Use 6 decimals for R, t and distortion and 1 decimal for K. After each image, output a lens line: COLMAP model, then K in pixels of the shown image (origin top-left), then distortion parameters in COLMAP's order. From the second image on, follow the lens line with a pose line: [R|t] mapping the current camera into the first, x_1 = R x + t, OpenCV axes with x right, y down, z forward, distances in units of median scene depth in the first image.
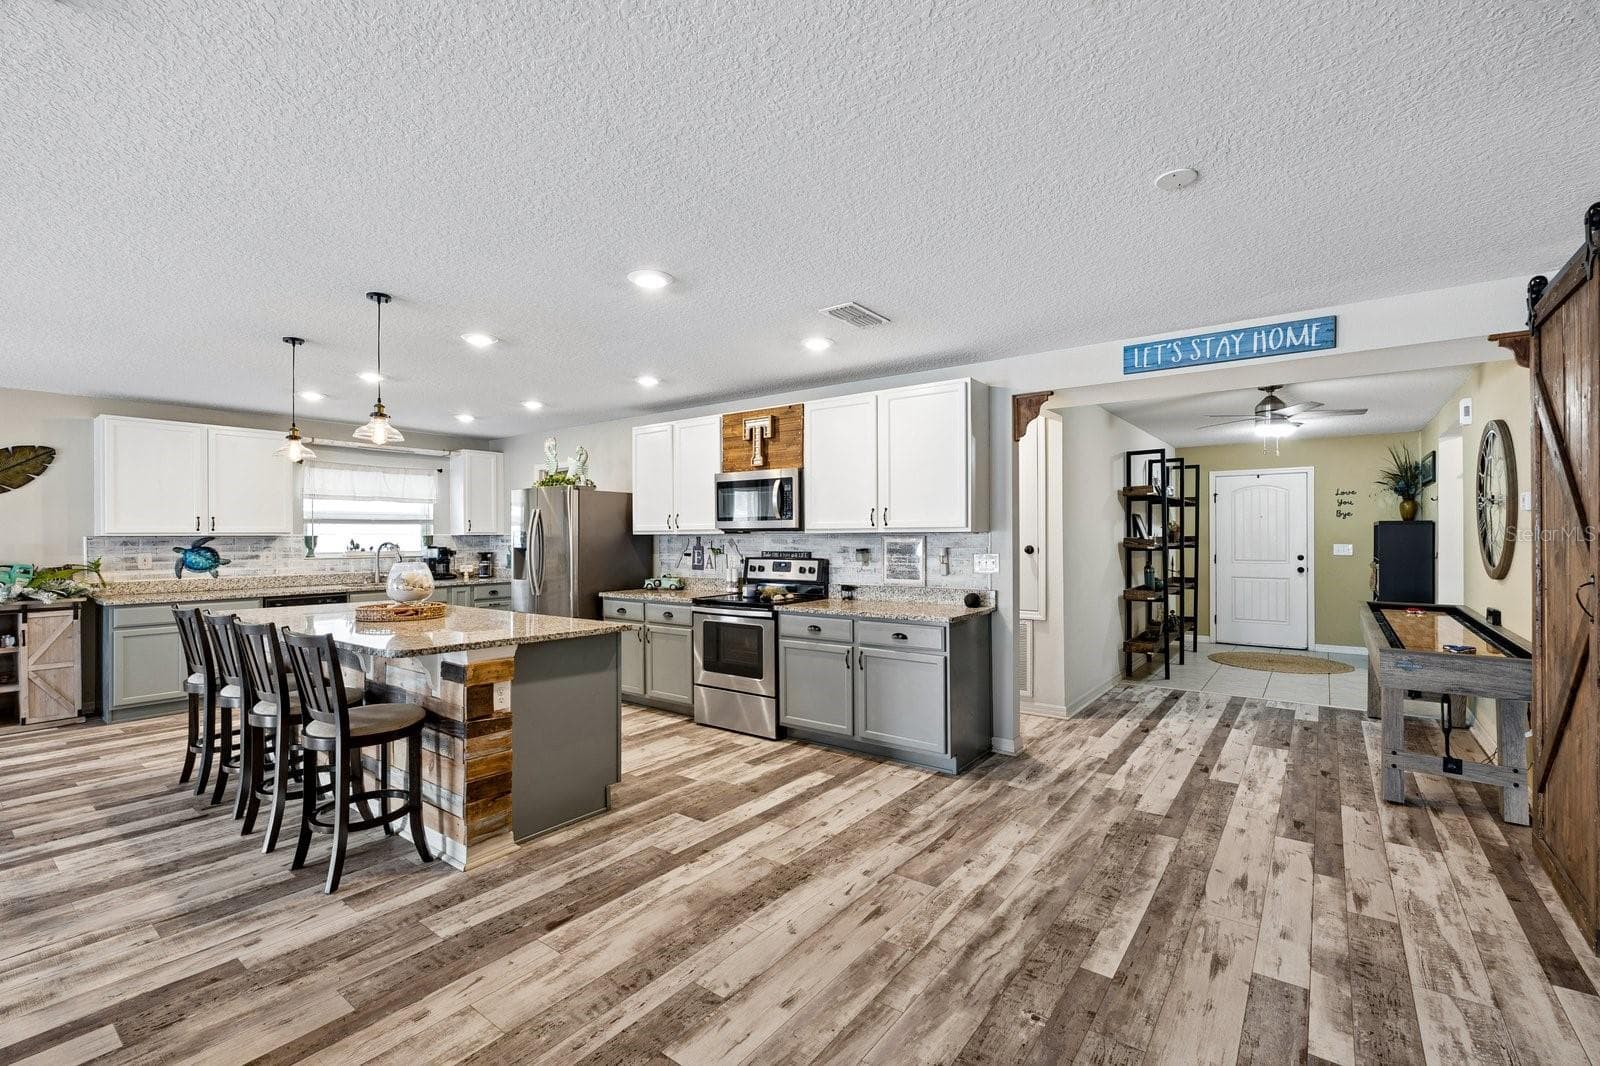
lens RADIAL K [[691.5, 0, 803.9], [0, 691.5, 533.7], [0, 0, 1]] dist [-0.005900, -0.000276]
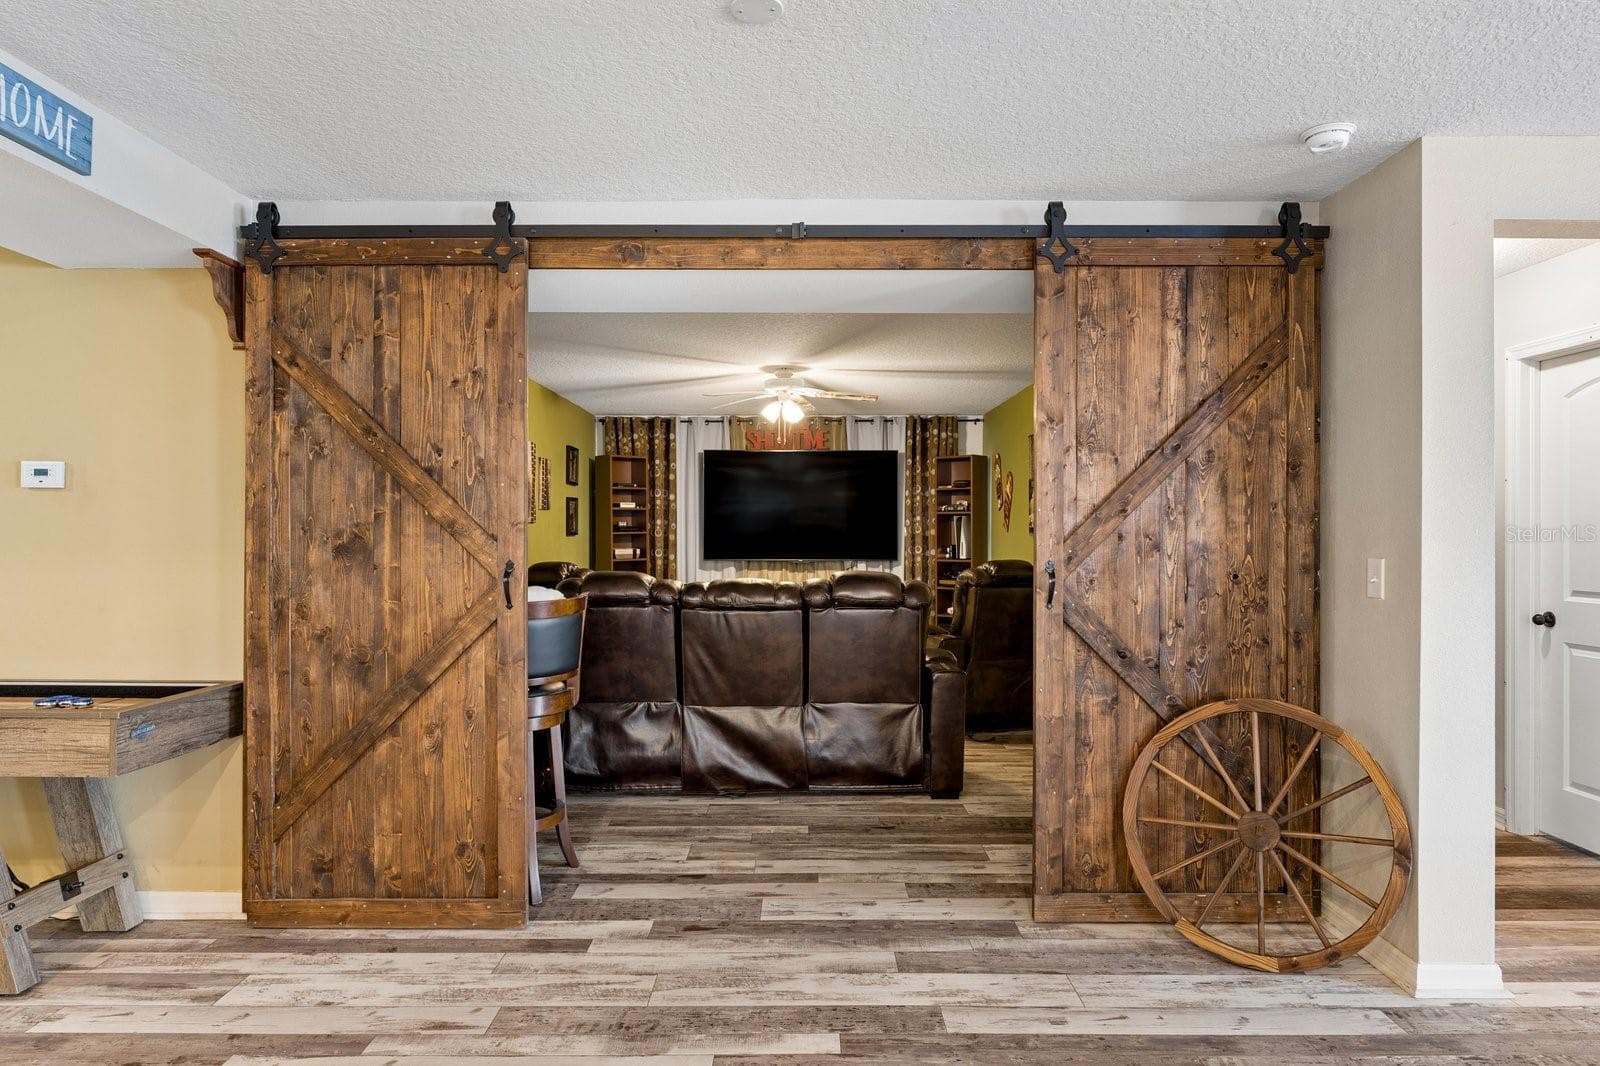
lens RADIAL K [[954.5, 0, 800.0], [0, 954.5, 533.0], [0, 0, 1]] dist [-0.001230, -0.000549]
pose [[-0.598981, 0.001025, 0.800762, -0.120619], [-0.000545, 0.999998, -0.001688, 0.009076], [-0.800763, -0.001448, -0.598980, 0.719800]]
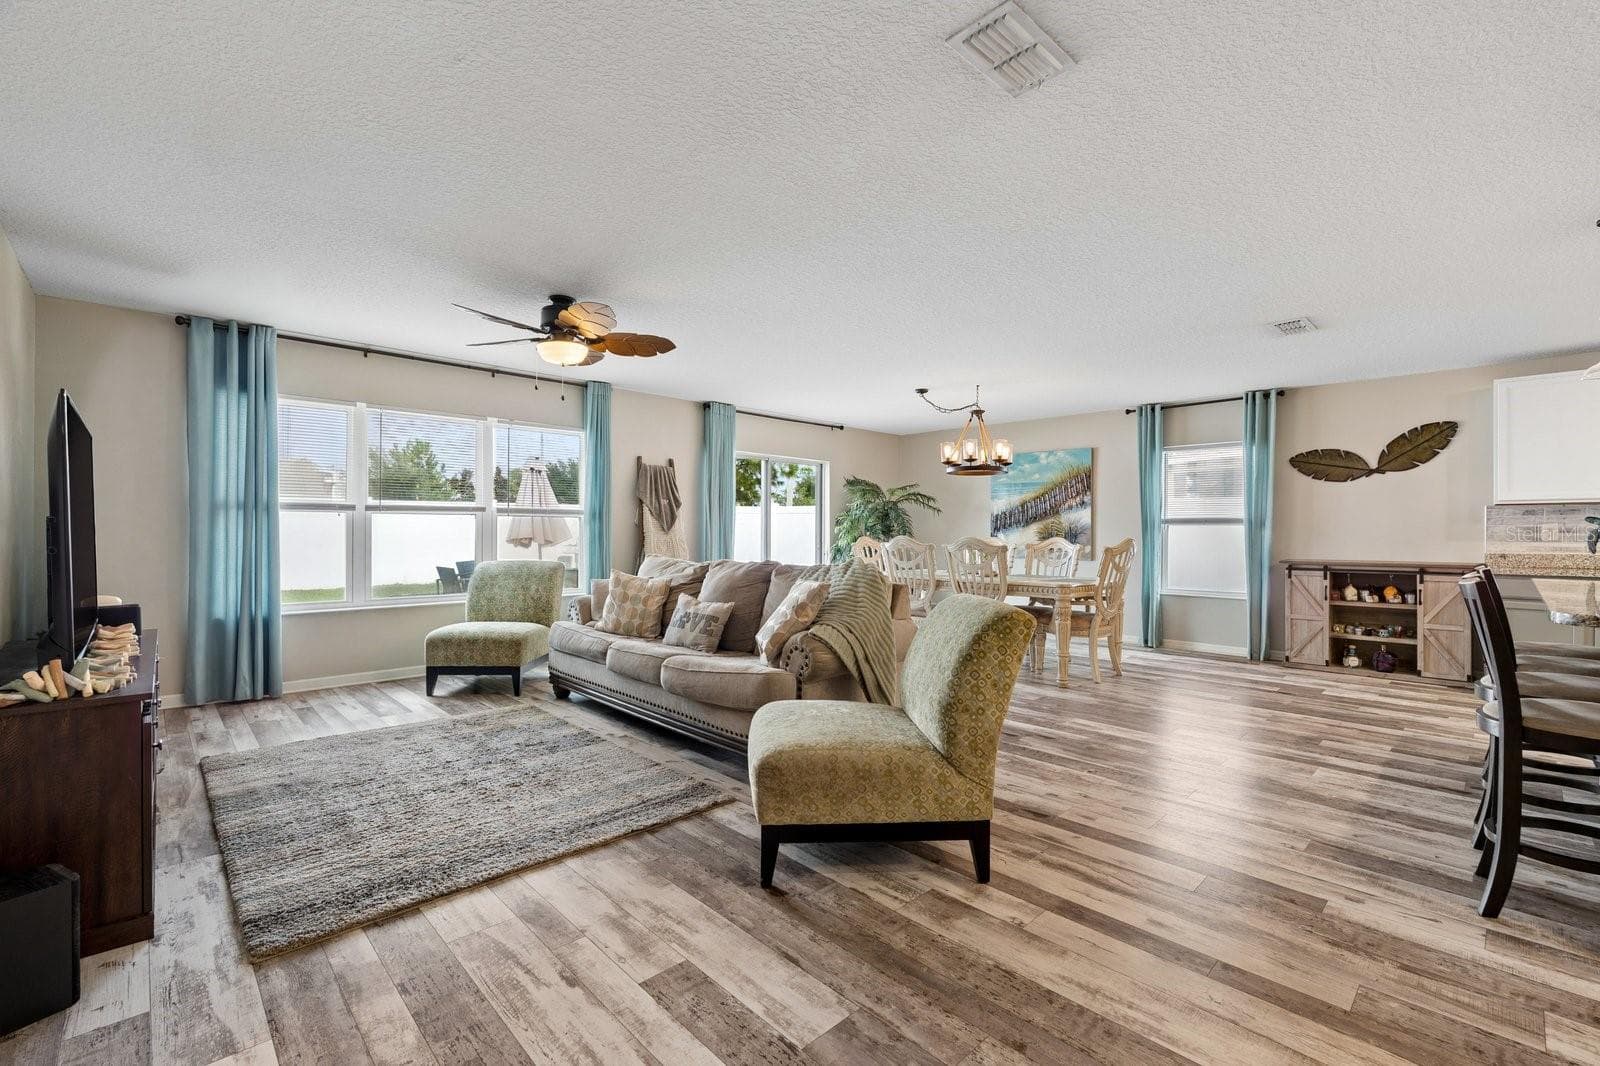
lens RADIAL K [[691.5, 0, 803.9], [0, 691.5, 533.7], [0, 0, 1]] dist [-0.005900, -0.000276]
pose [[-0.157892, 0.002193, -0.987454, 0.111201], [-0.002832, 0.999992, 0.002674, 0.051993], [0.987452, 0.003219, -0.157884, 0.207030]]
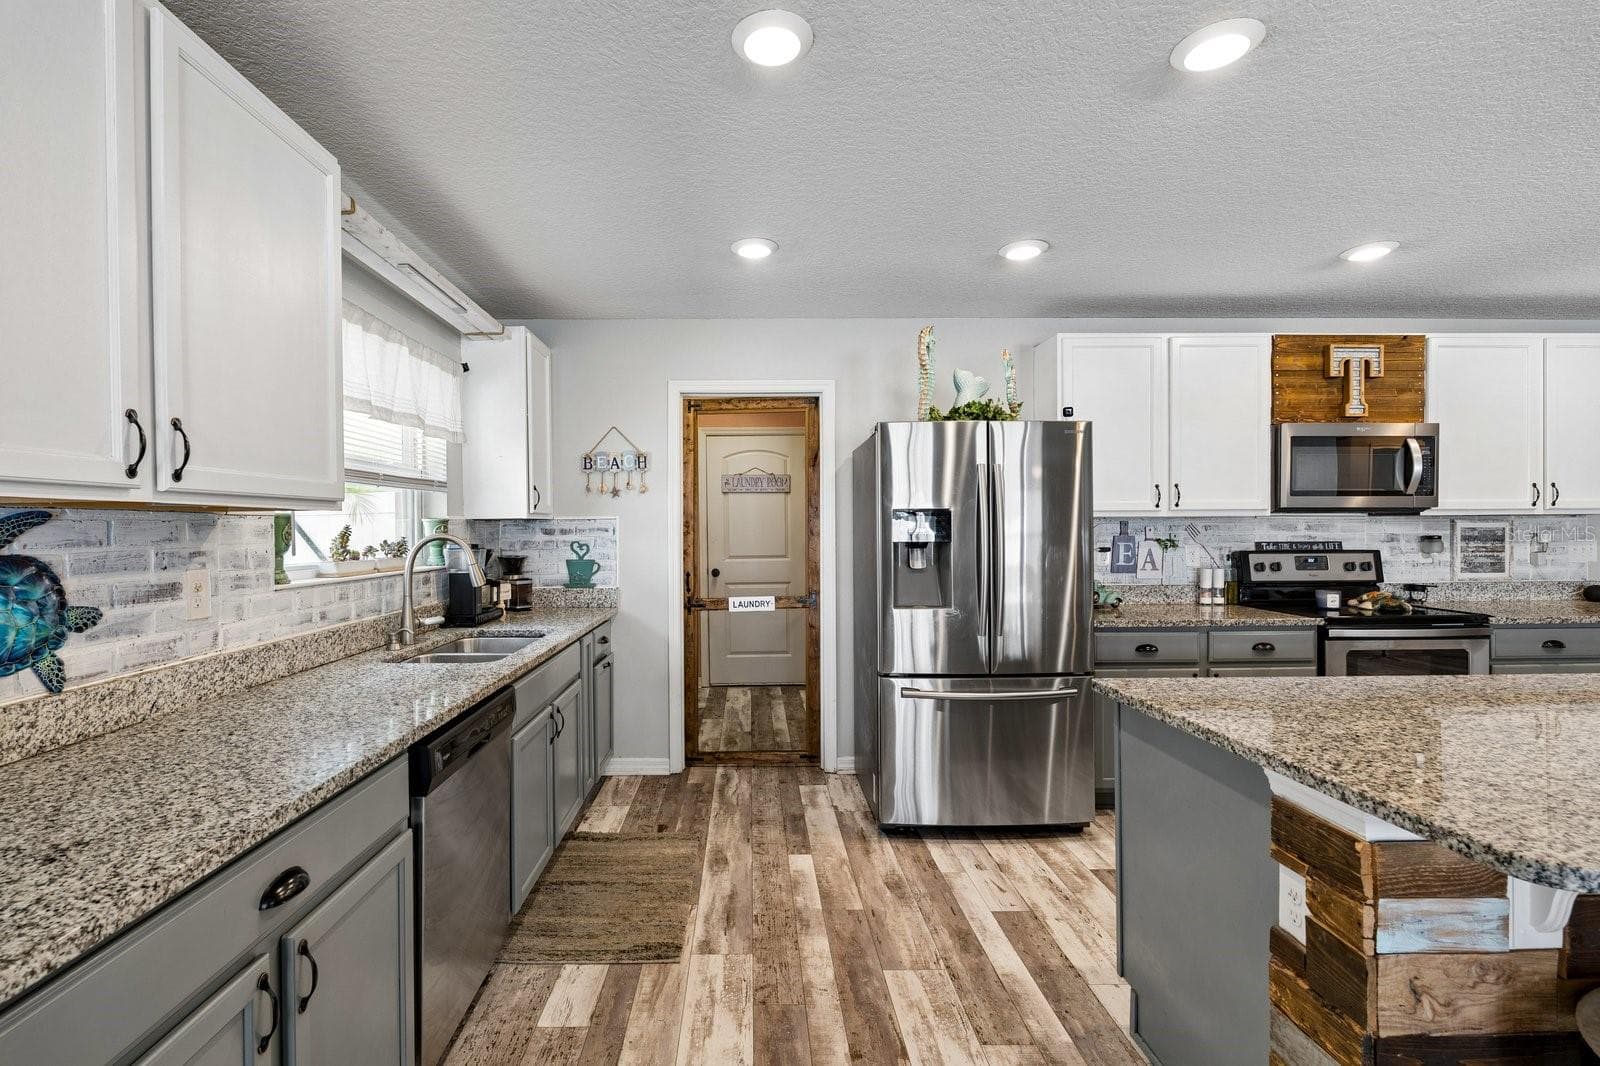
lens RADIAL K [[711.2, 0, 760.2], [0, 711.2, 532.8], [0, 0, 1]] dist [-0.004845, -0.000340]
pose [[0.794779, -0.004319, 0.606883, -1.049696], [-0.000158, 0.999973, 0.007323, 0.013185], [-0.606899, -0.005916, 0.794757, 0.872377]]
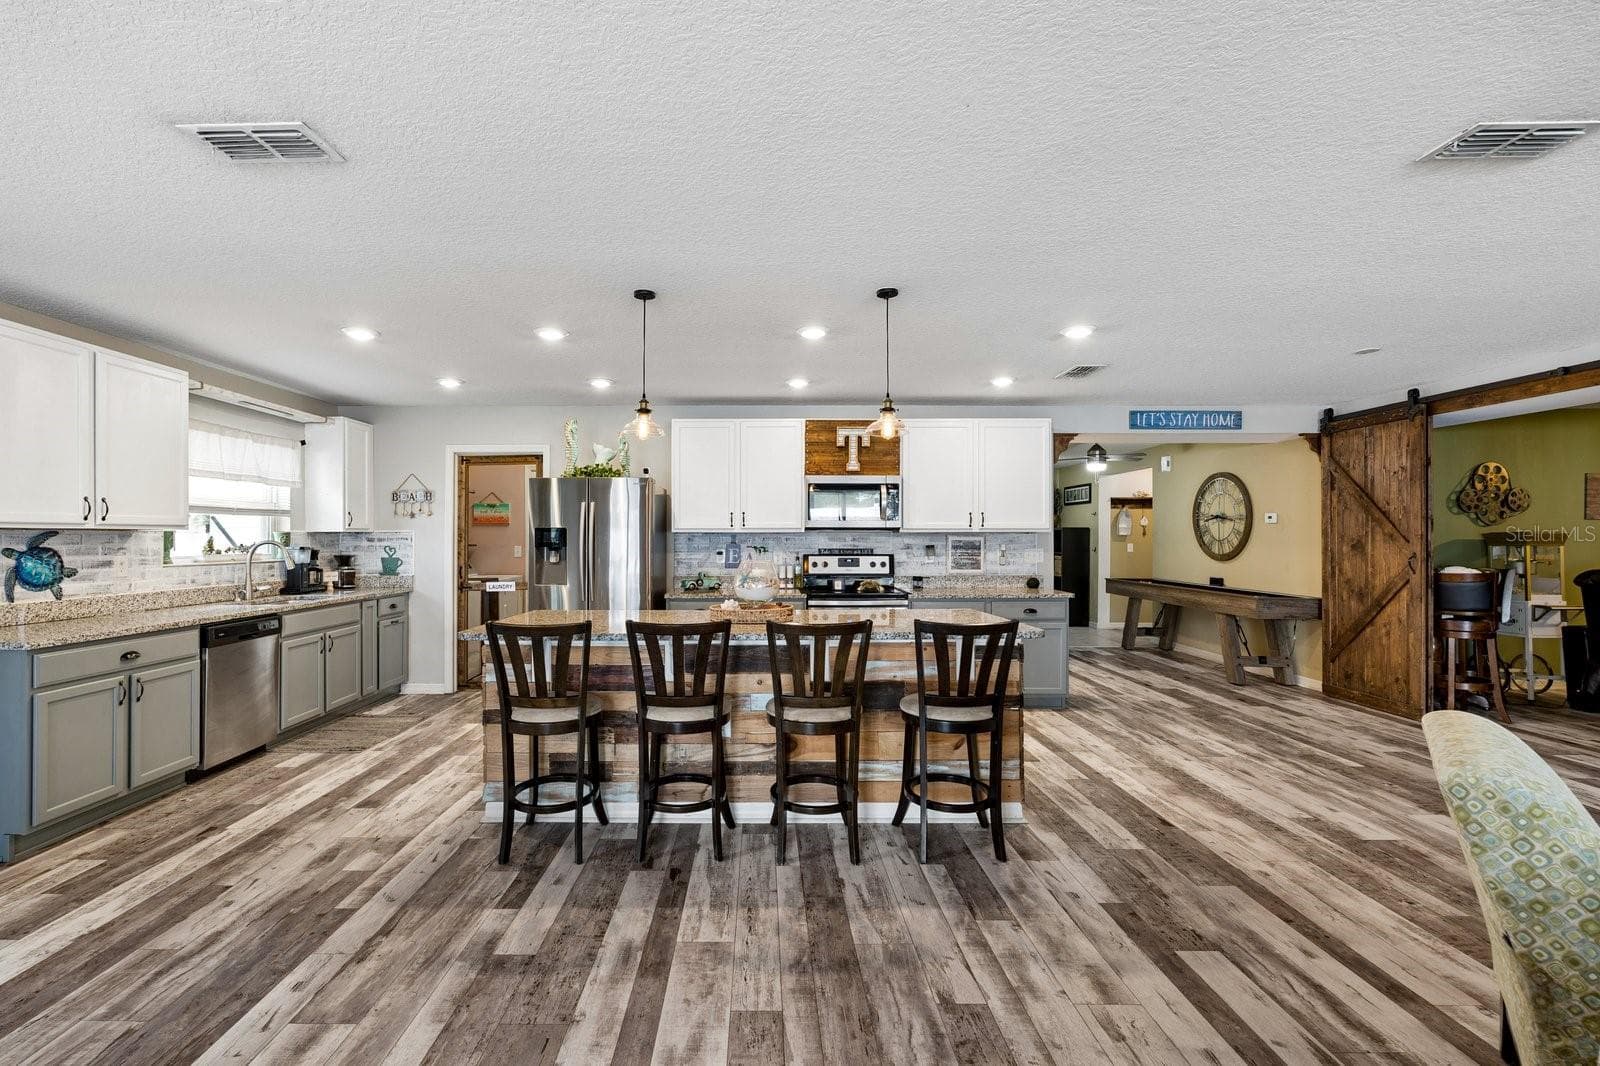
lens RADIAL K [[716.1, 0, 754.2], [0, 716.1, 533.0], [0, 0, 1]] dist [-0.003069, -0.000242]
pose [[0.807088, 0.007408, 0.590385, -0.949183], [-0.004927, 0.999971, -0.005811, 0.009365], [-0.590411, 0.001781, 0.807101, 0.184513]]
